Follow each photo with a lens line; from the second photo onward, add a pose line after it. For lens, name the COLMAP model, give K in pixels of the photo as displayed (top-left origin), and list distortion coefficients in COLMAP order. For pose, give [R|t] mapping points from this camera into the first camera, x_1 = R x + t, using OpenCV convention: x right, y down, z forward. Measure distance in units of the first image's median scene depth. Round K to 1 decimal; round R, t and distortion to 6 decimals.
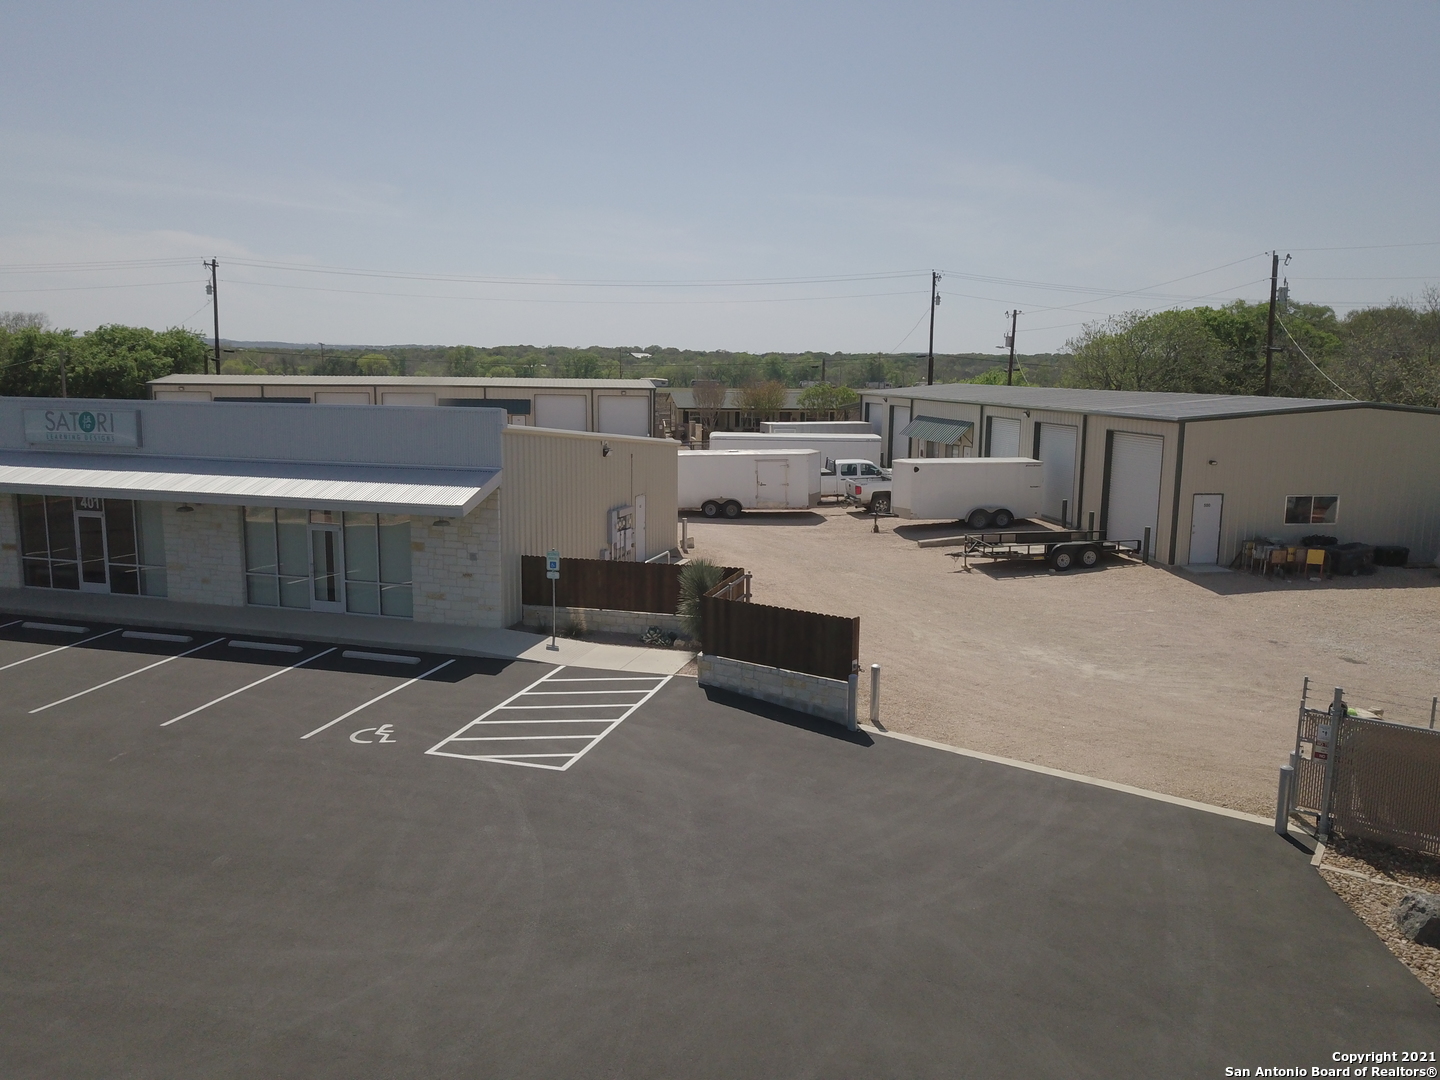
lens RADIAL K [[1105.8, 0, 716.7], [0, 1105.8, 538.5], [0, 0, 1]] dist [0.008217, -0.005298]
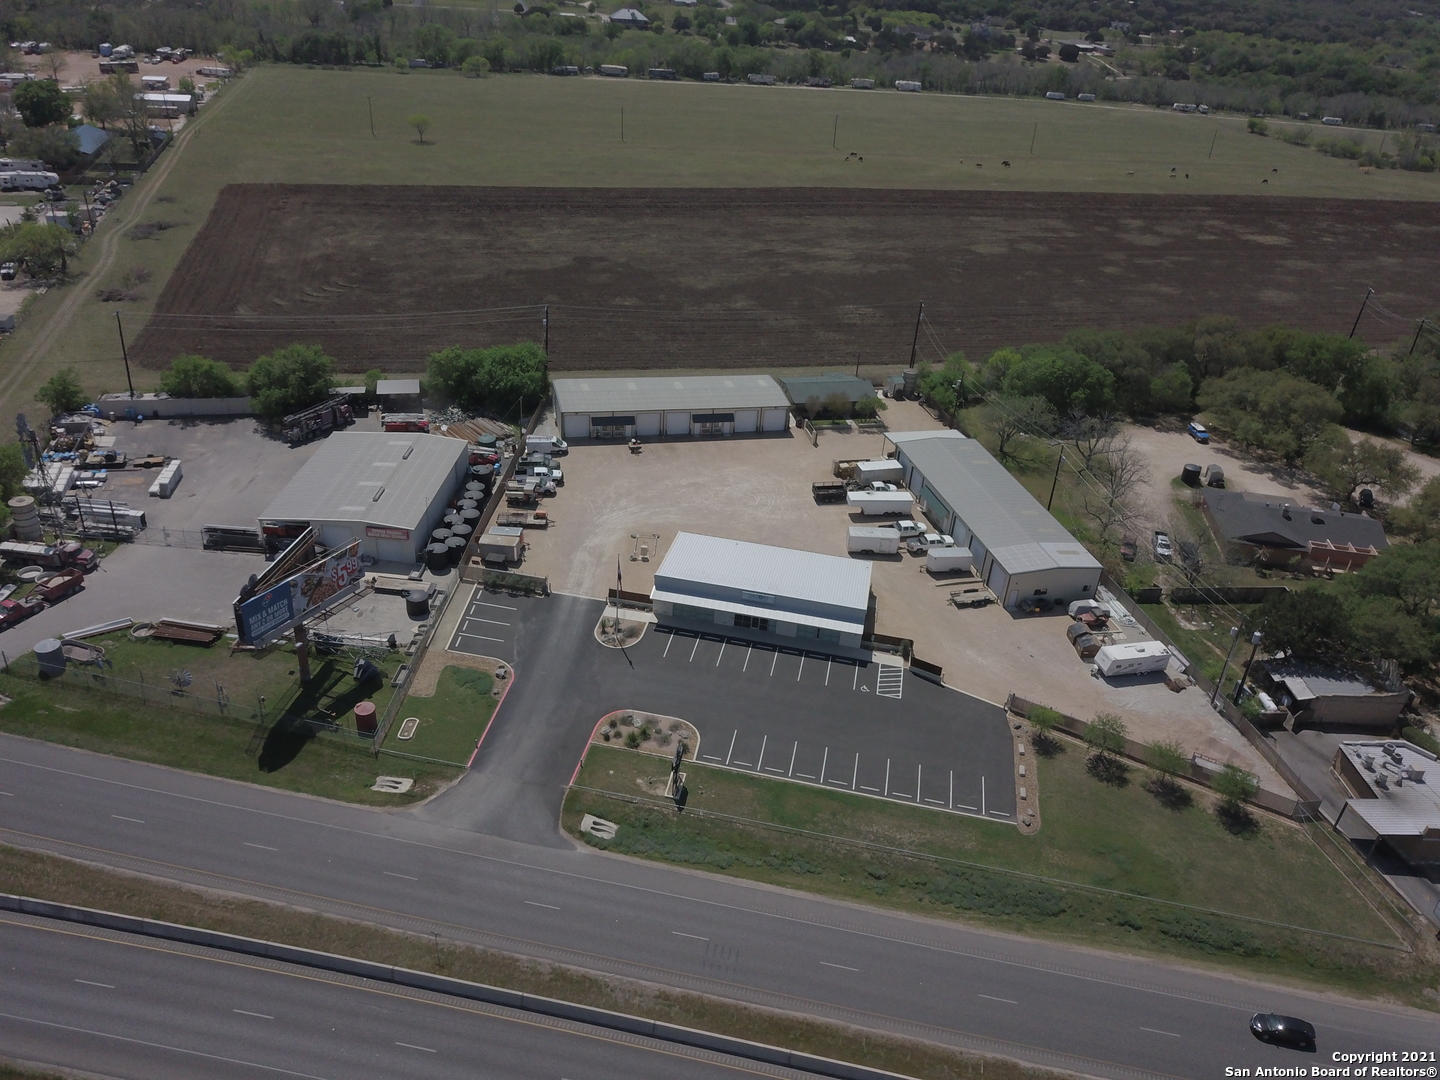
lens RADIAL K [[1105.8, 0, 720.9], [0, 1105.8, 540.1], [0, 0, 1]] dist [0.008217, -0.005298]
pose [[0.993391, 0.004493, 0.114688, -1.159359], [-0.046565, 0.929078, 0.366940, -1.790914], [-0.104905, -0.369856, 0.923148, -2.723727]]
